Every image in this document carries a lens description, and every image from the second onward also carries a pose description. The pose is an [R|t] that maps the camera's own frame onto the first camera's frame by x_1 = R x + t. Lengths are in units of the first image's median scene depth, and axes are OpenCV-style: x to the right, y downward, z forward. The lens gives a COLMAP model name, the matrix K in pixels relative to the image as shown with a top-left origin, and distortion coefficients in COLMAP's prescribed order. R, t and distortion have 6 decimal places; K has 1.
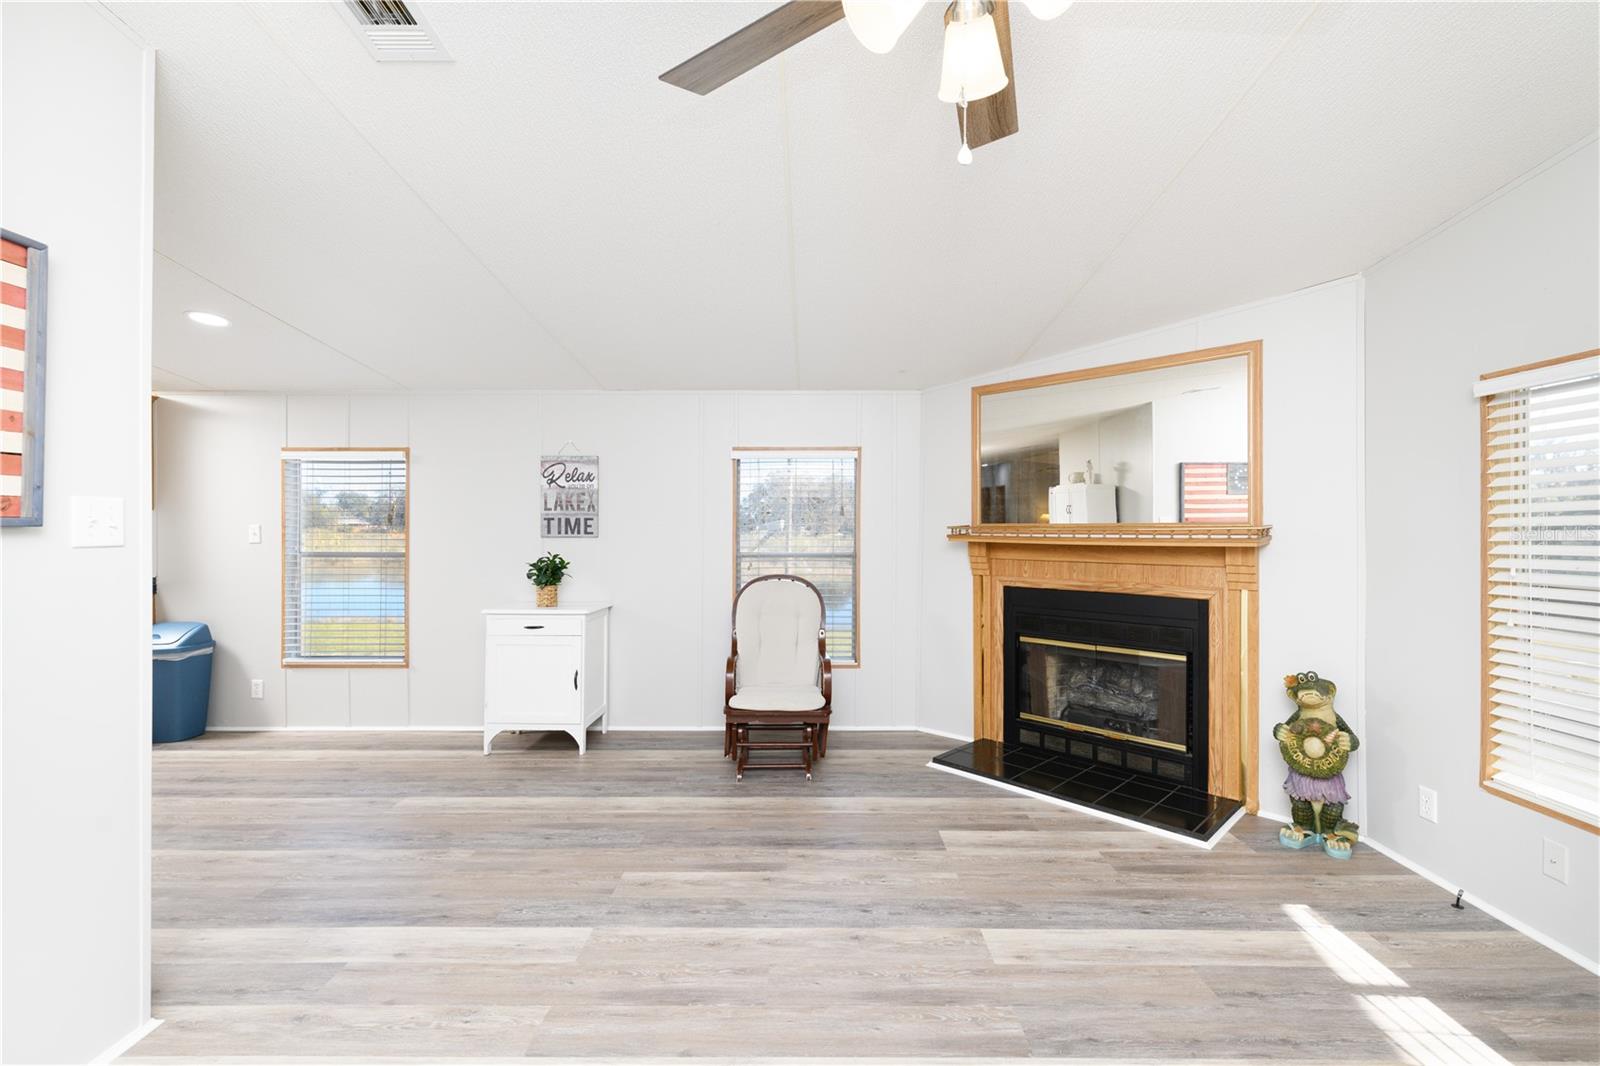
lens RADIAL K [[687.6, 0, 808.8], [0, 687.6, 521.2], [0, 0, 1]] dist [-0.000149, -0.000437]
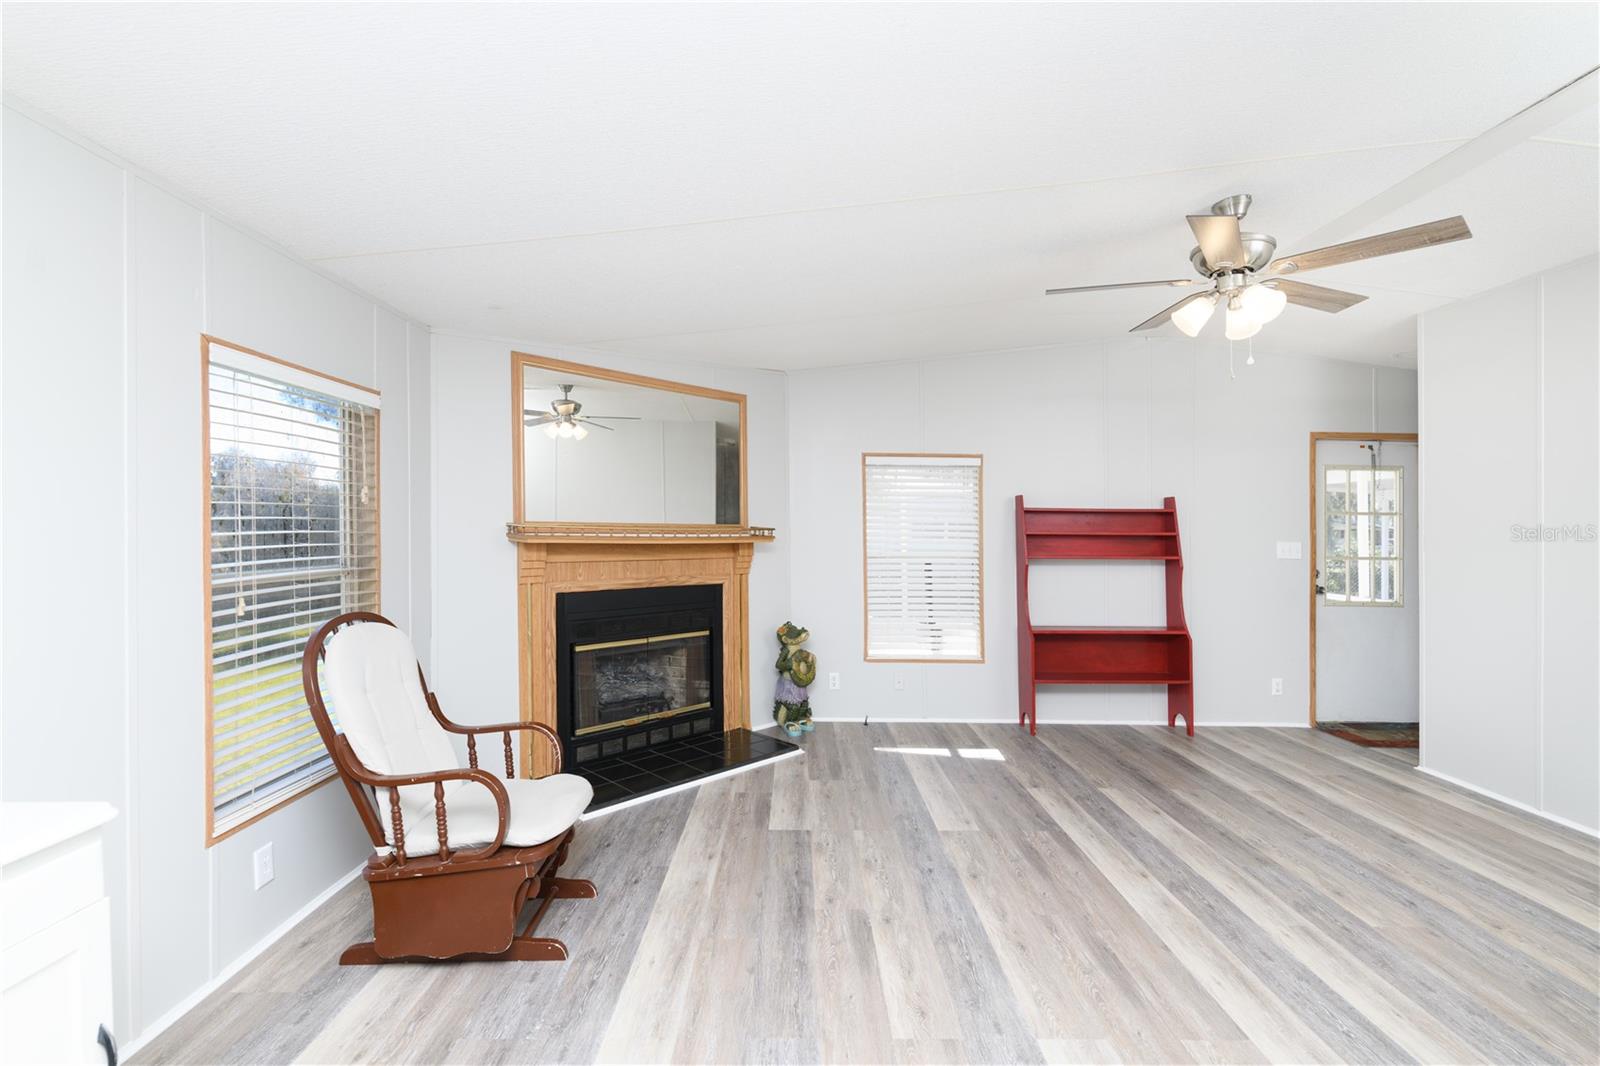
lens RADIAL K [[697.0, 0, 805.6], [0, 697.0, 527.7], [0, 0, 1]] dist [-0.001428, -0.000389]
pose [[-0.006535, 0.003178, 0.999974, -0.723587], [-0.022562, 0.999740, -0.003324, 0.008835], [-0.999724, -0.022583, -0.006462, 0.835828]]
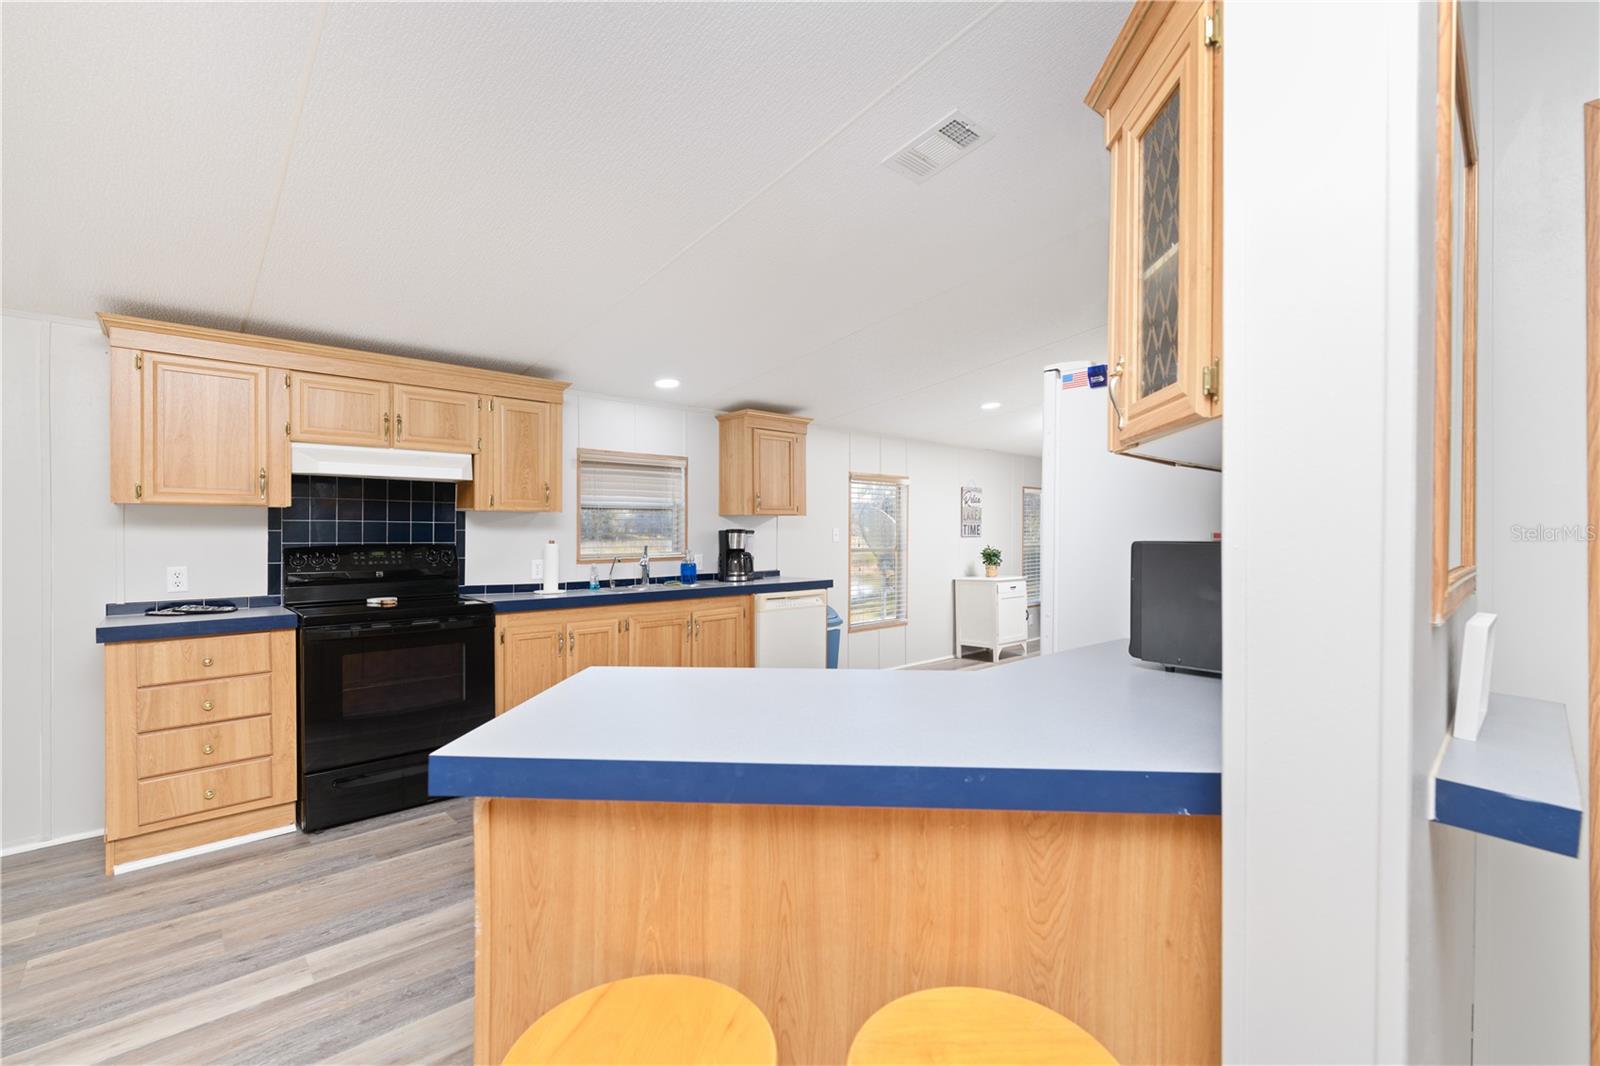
lens RADIAL K [[692.7, 0, 806.2], [0, 692.7, 533.0], [0, 0, 1]] dist [-0.000261, -0.000010]
pose [[0.742832, -0.000285, 0.669478, -2.338178], [-0.004976, 0.999970, 0.005946, 0.010088], [-0.669460, -0.007748, 0.742808, 0.032521]]
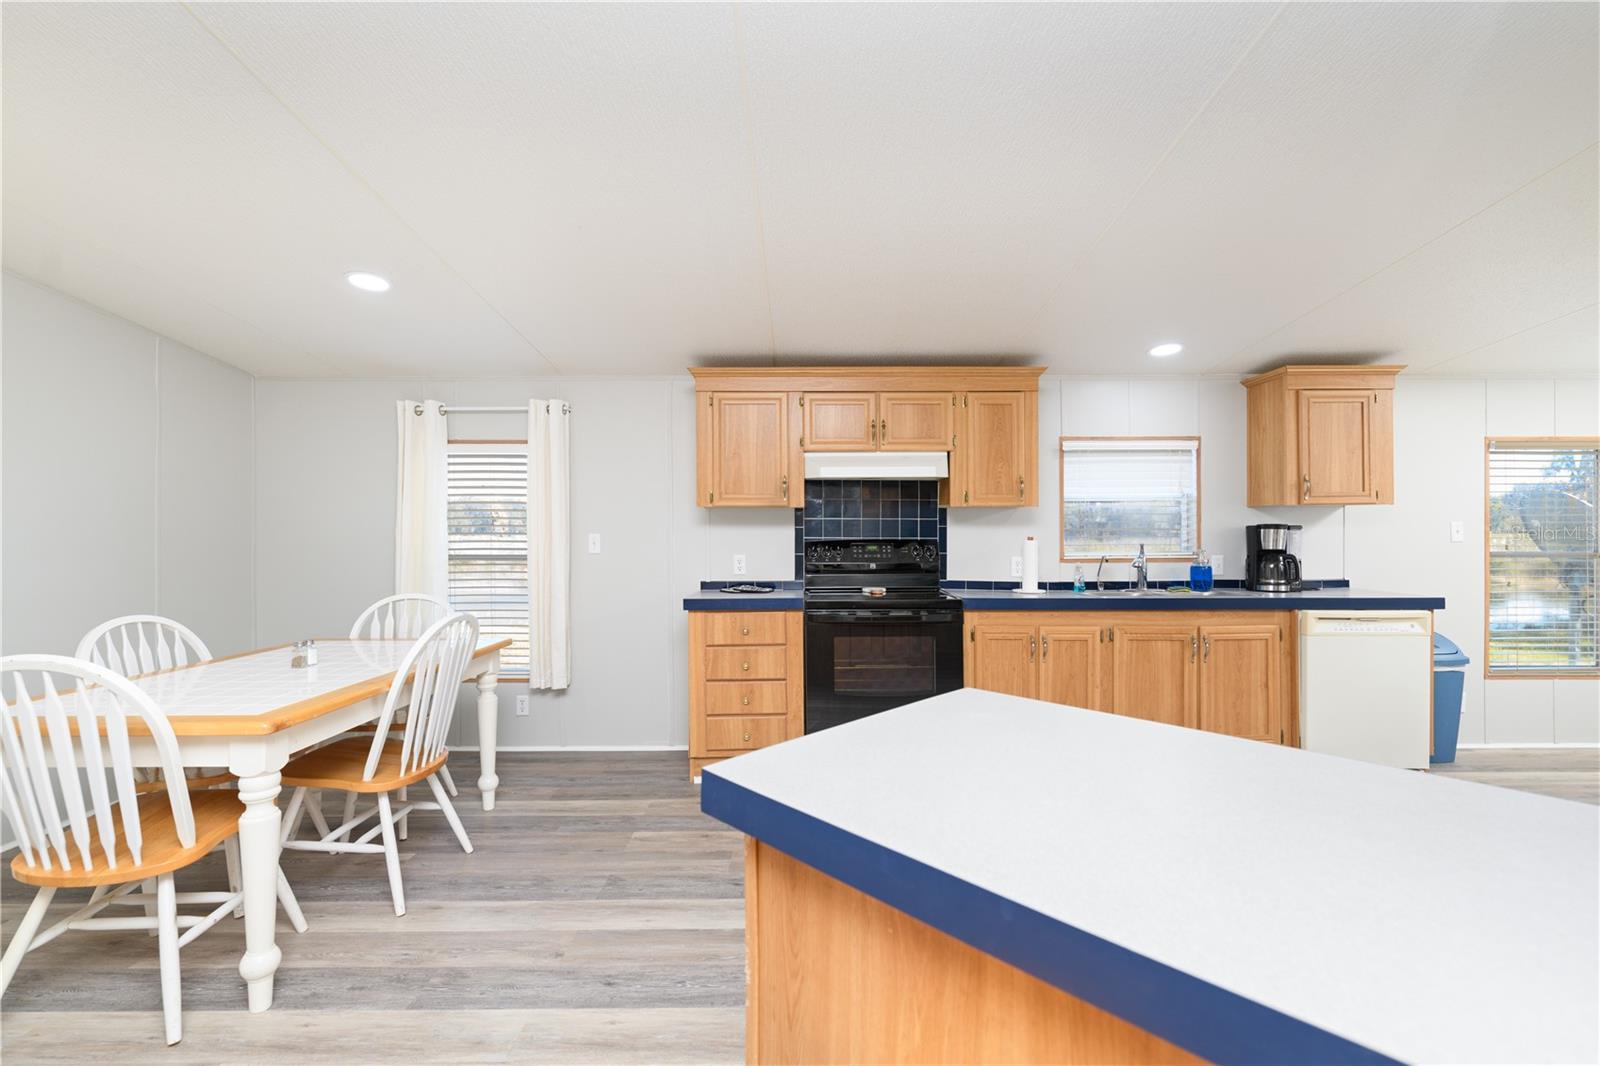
lens RADIAL K [[692.9, 0, 801.7], [0, 692.9, 524.7], [0, 0, 1]] dist [0.000437, 0.000294]
pose [[0.999952, -0.000849, -0.009723, -2.222911], [0.000863, 0.999999, 0.001433, 0.010357], [0.009722, -0.001441, 0.999952, 0.081777]]
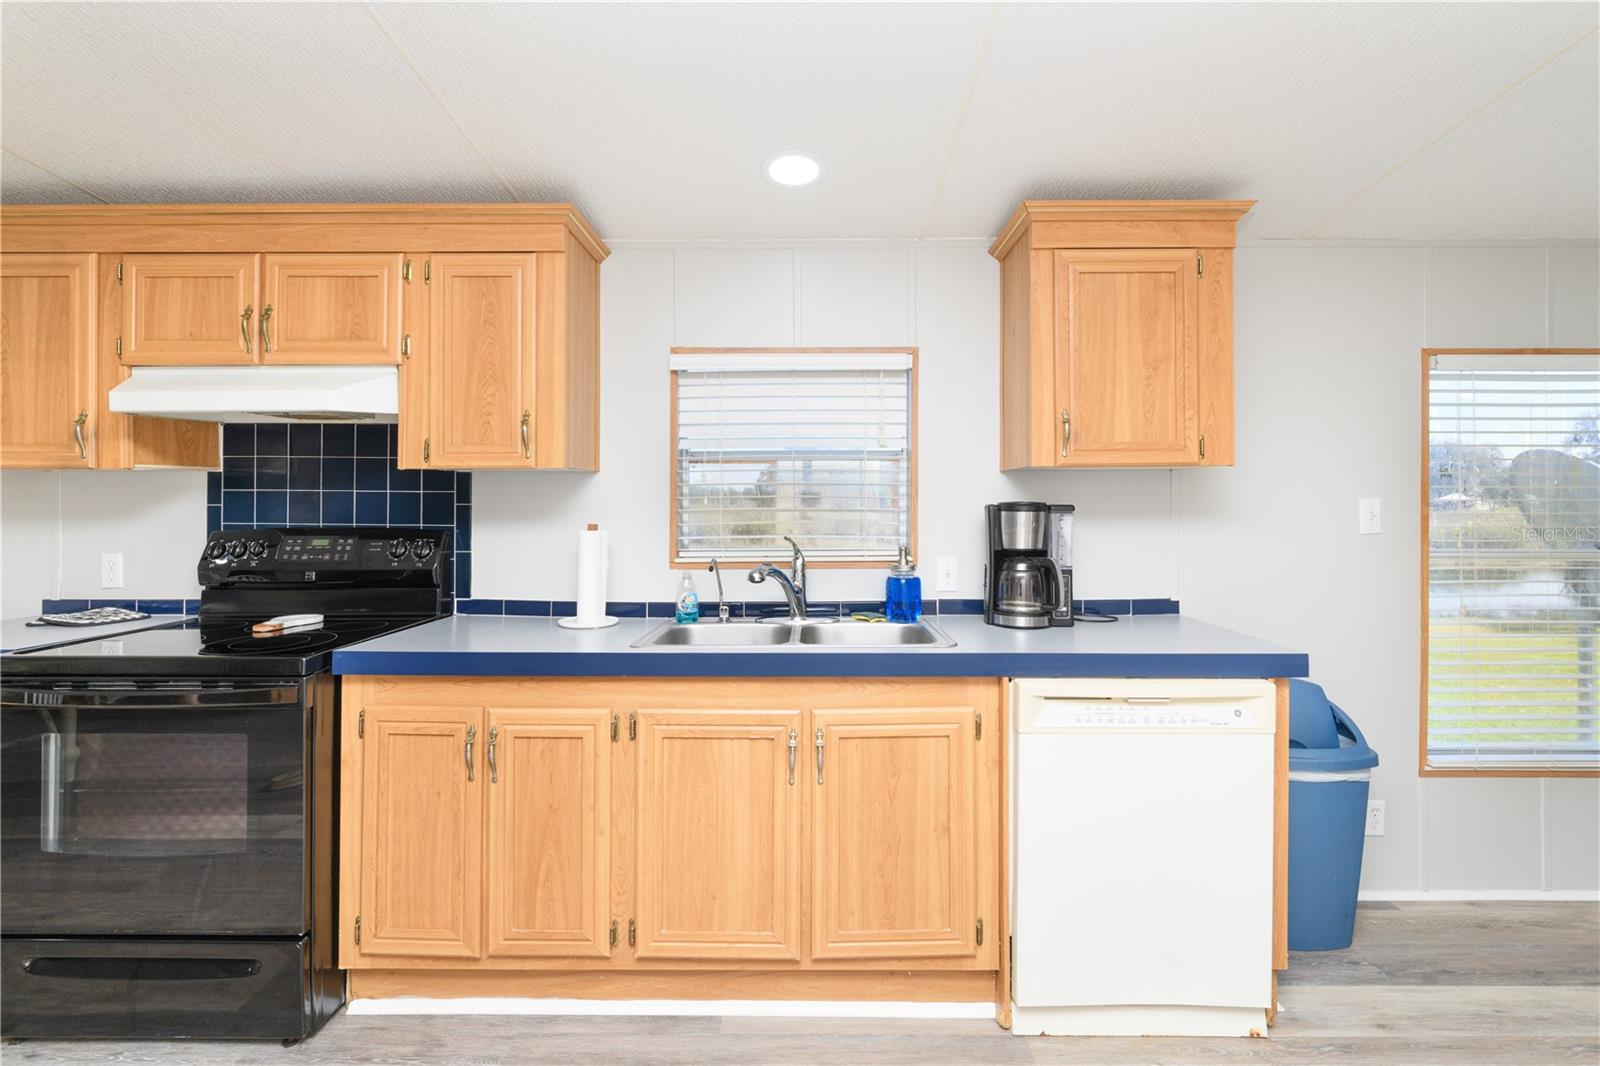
lens RADIAL K [[704.5, 0, 801.3], [0, 704.5, 496.3], [0, 0, 1]] dist [-0.000791, -0.000283]
pose [[0.999806, 0.001278, -0.019638, -1.641876], [-0.001230, 0.999996, 0.002472, 0.004942], [0.019641, -0.002448, 0.999804, 0.595789]]
